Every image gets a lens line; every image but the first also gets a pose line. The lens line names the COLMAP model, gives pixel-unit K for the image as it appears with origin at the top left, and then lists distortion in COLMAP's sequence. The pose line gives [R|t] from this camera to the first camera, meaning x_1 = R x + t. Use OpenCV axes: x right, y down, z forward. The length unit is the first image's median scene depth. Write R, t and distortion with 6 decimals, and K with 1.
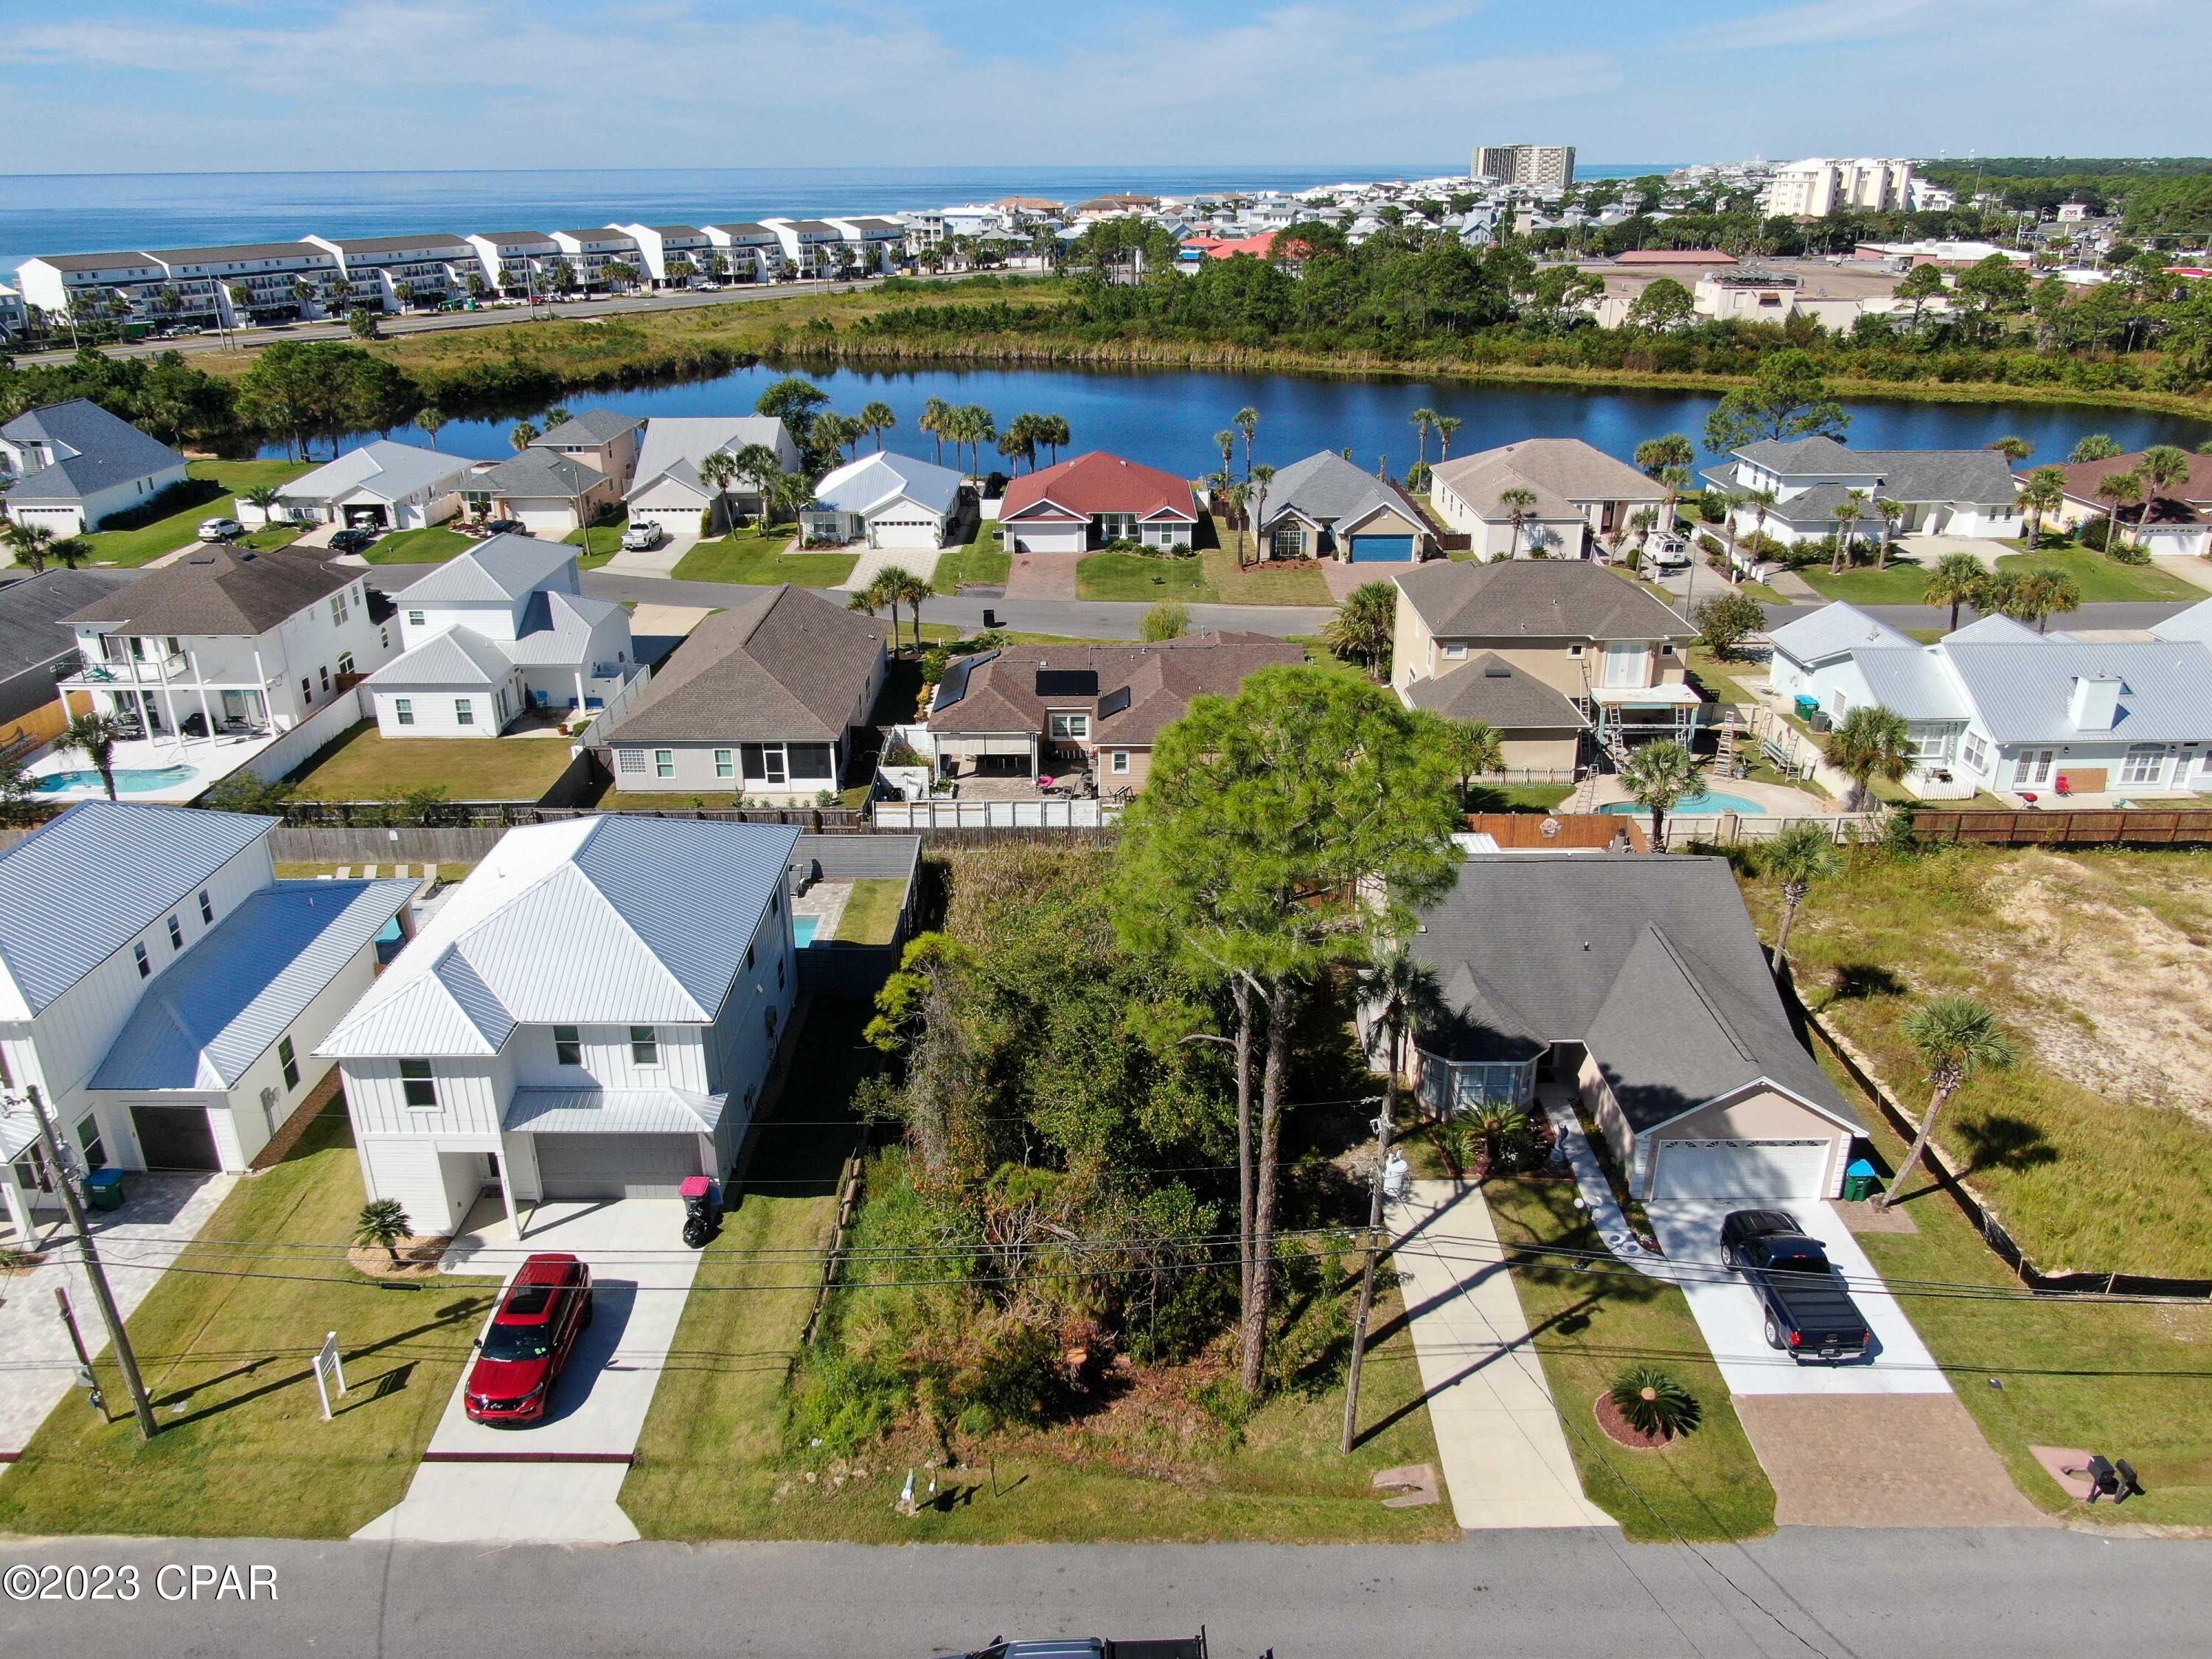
lens RADIAL K [[1580.0, 0, 1100.9], [0, 1580.0, 824.8], [0, 0, 1]] dist [-0.022364, 0.000123]
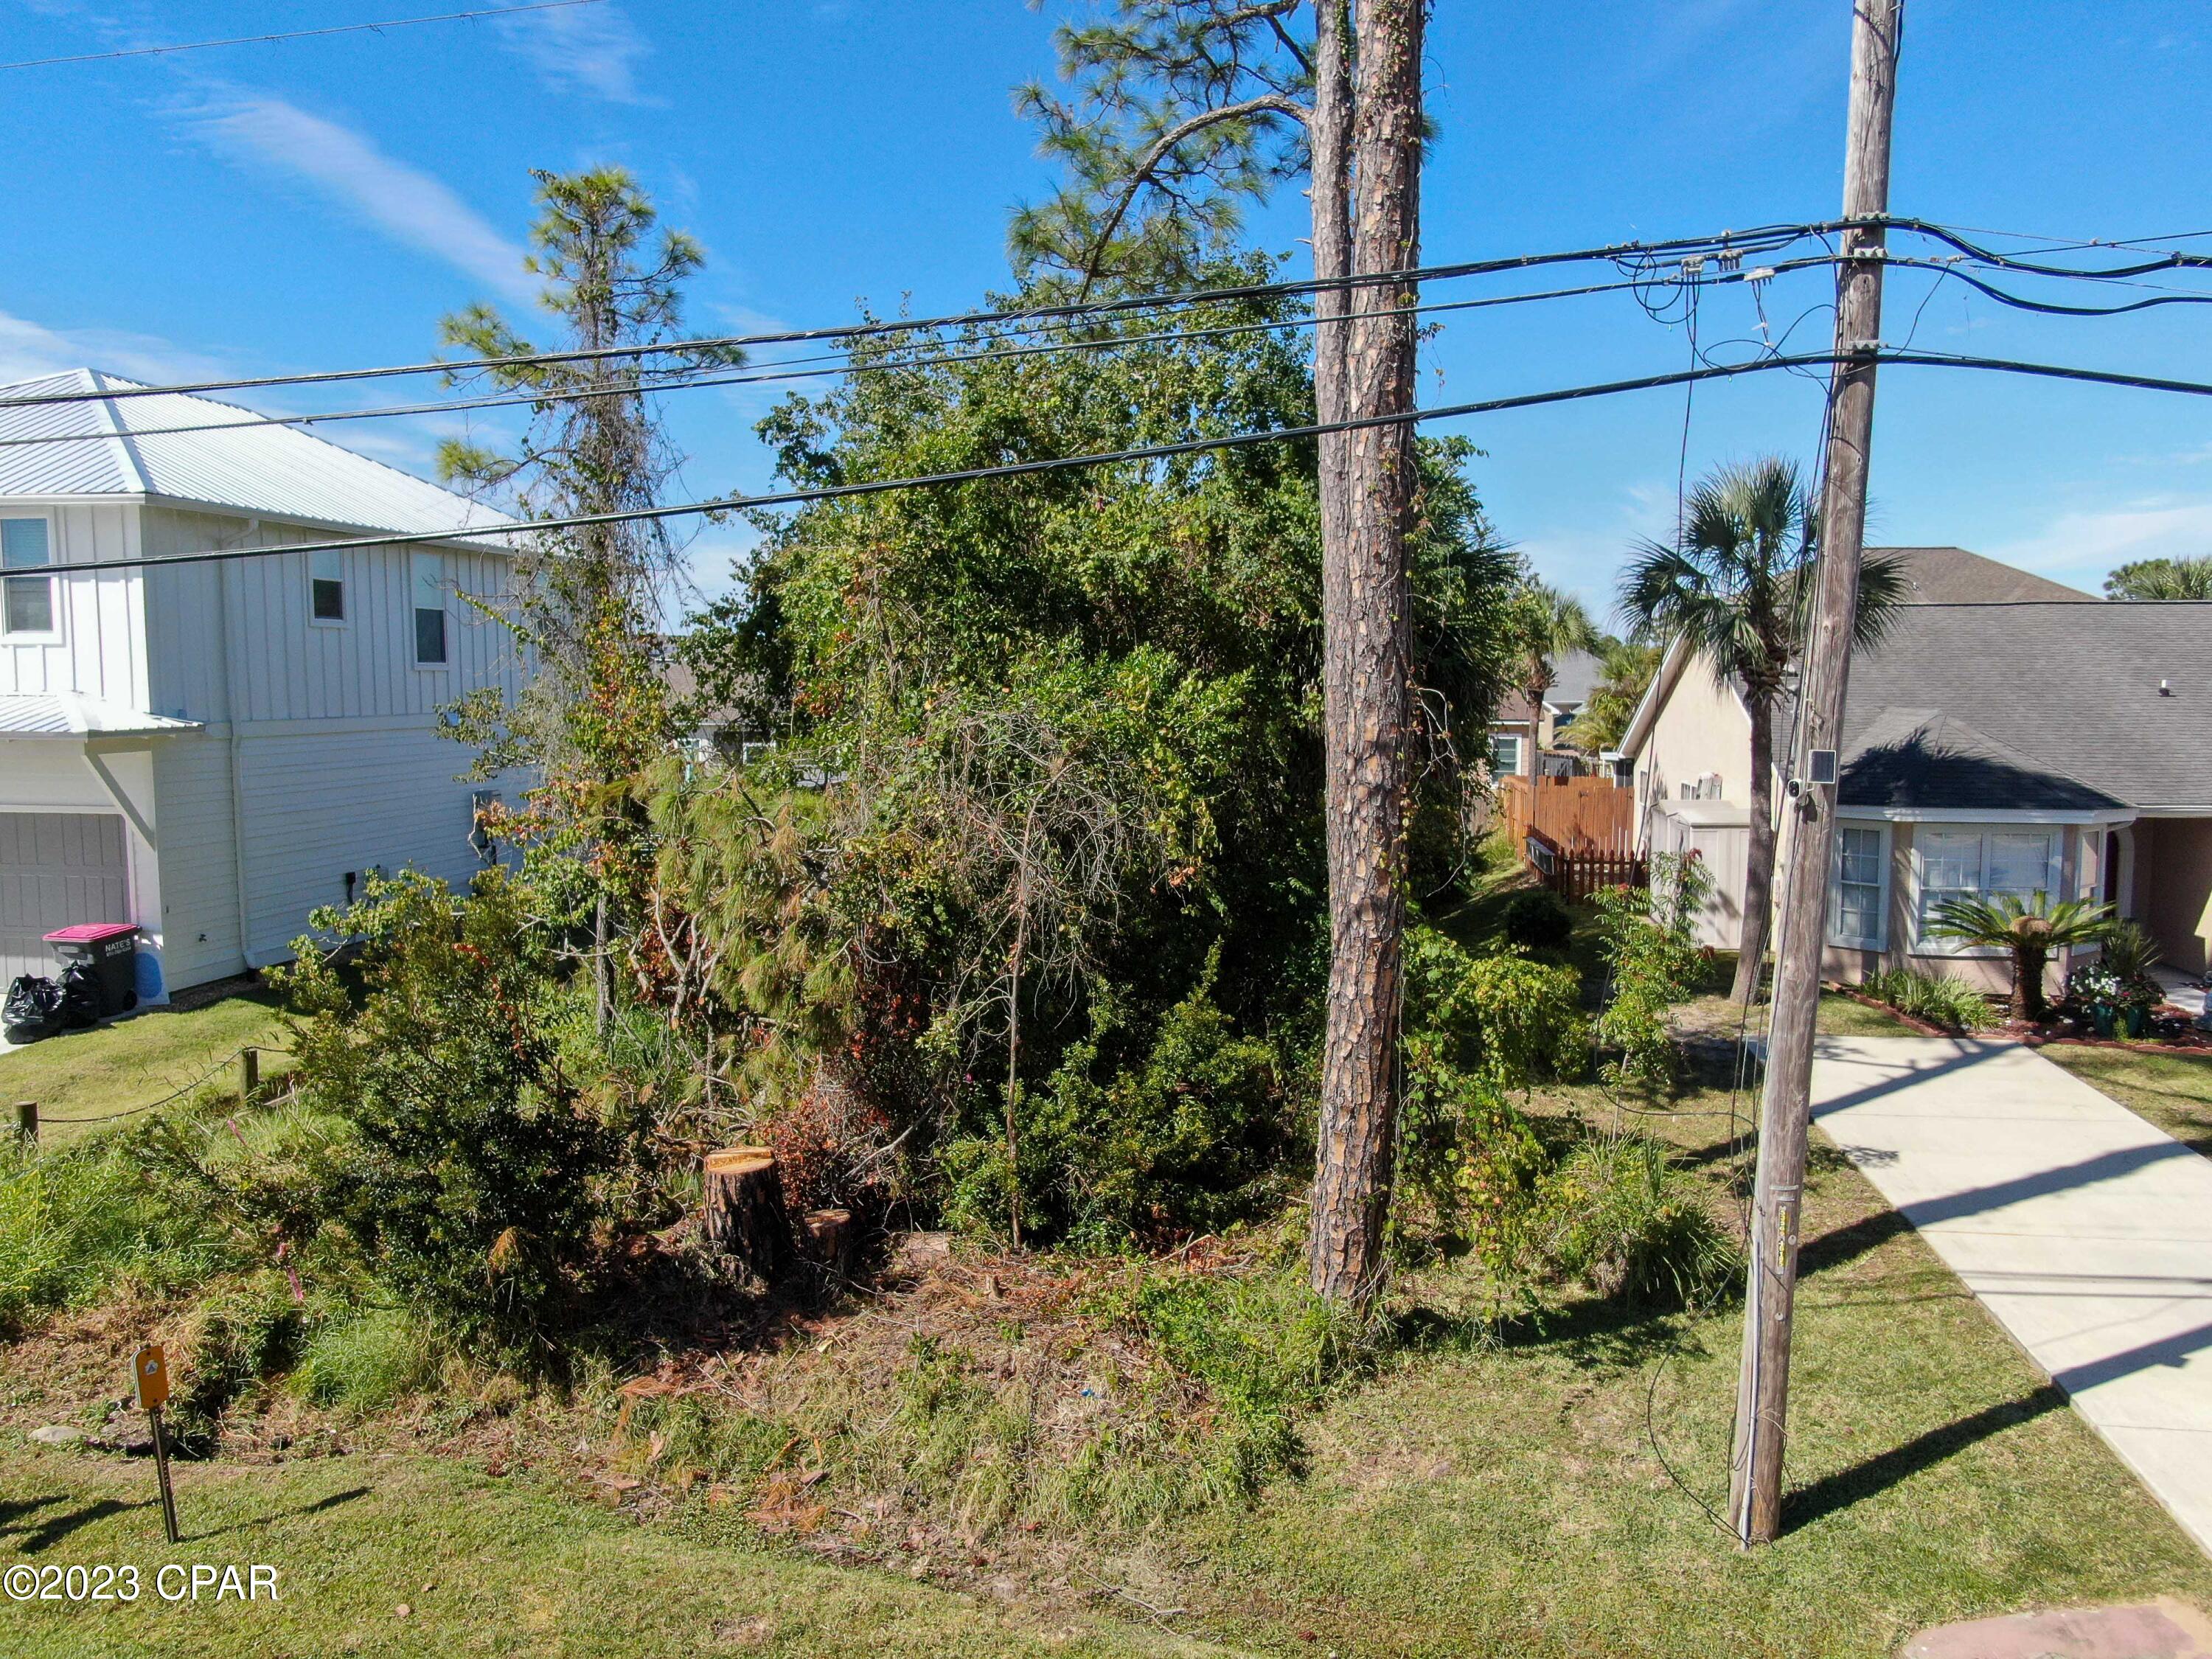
lens RADIAL K [[1580.0, 0, 1101.4], [0, 1580.0, 834.4], [0, 0, 1]] dist [-0.022364, 0.000123]
pose [[0.989145, 0.018596, -0.145763, 0.090912], [-0.060216, 0.956144, -0.286639, 0.357735], [0.134040, 0.292305, 0.946885, 0.716996]]
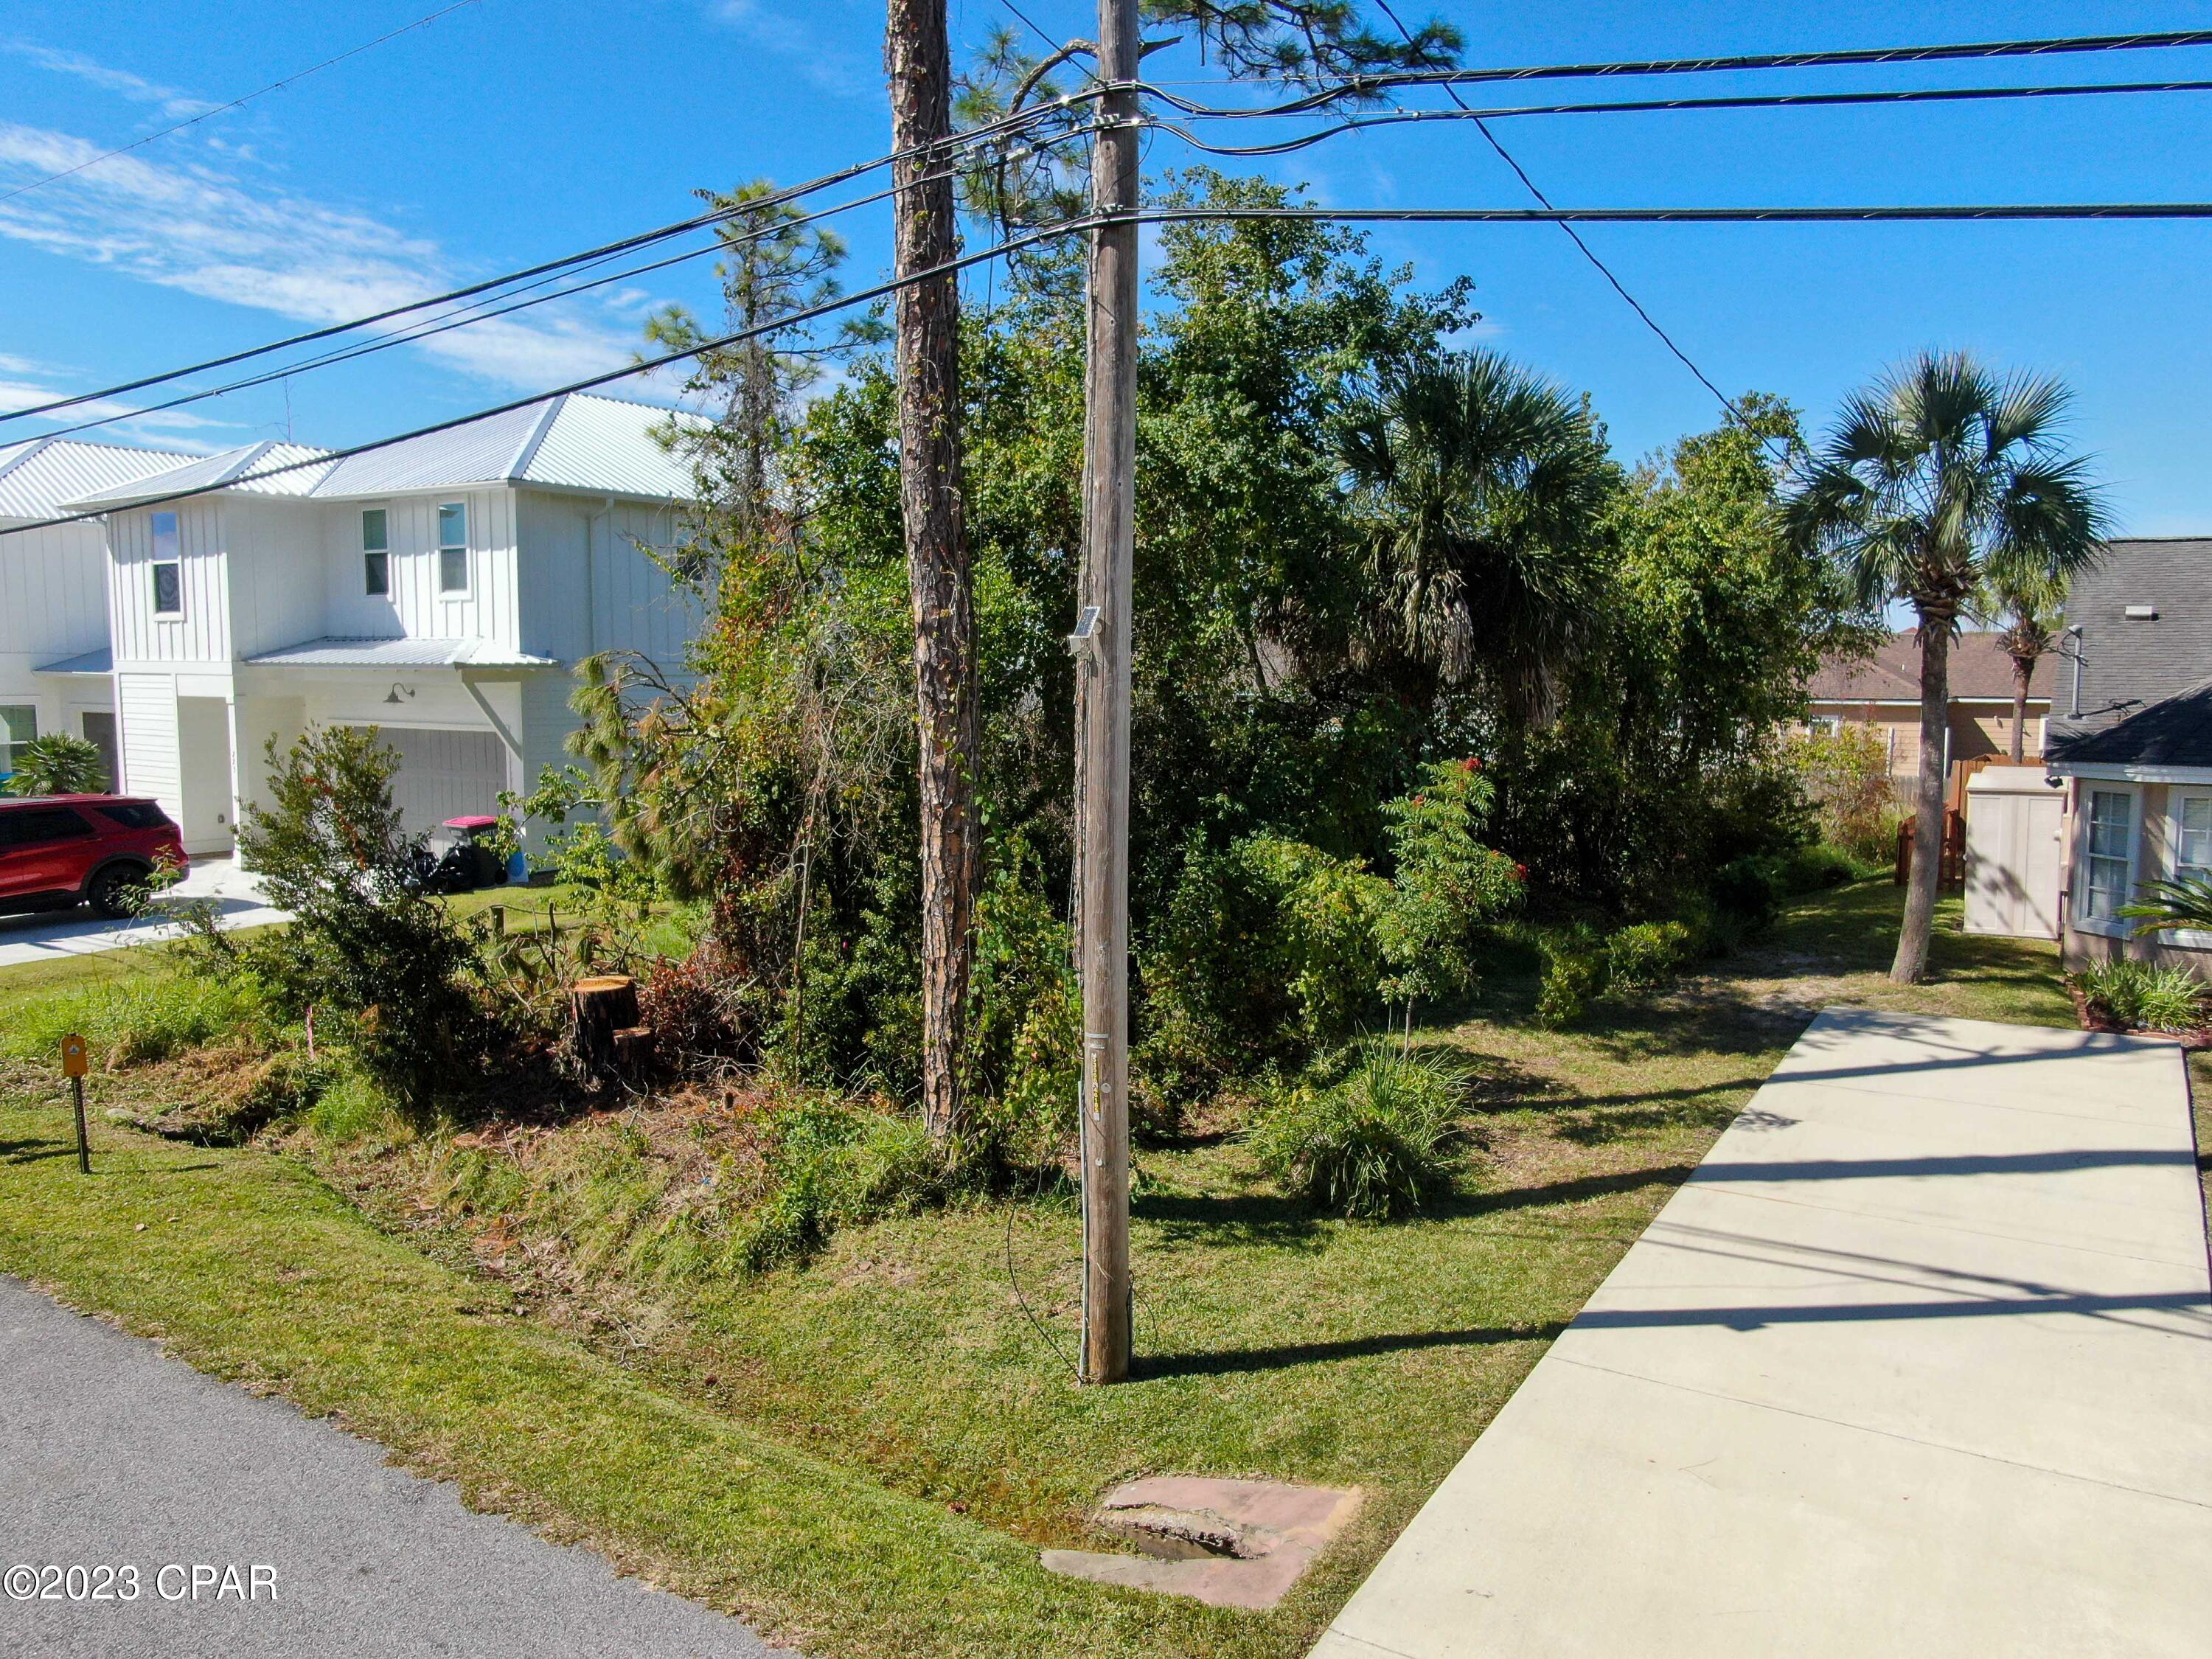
lens RADIAL K [[1580.0, 0, 1108.9], [0, 1580.0, 838.4], [0, 0, 1]] dist [-0.022364, 0.000123]
pose [[0.843366, 0.063344, -0.533593, 0.266341], [-0.212119, 0.951626, -0.222294, 0.359427], [0.493699, 0.300660, 0.816005, 0.756430]]
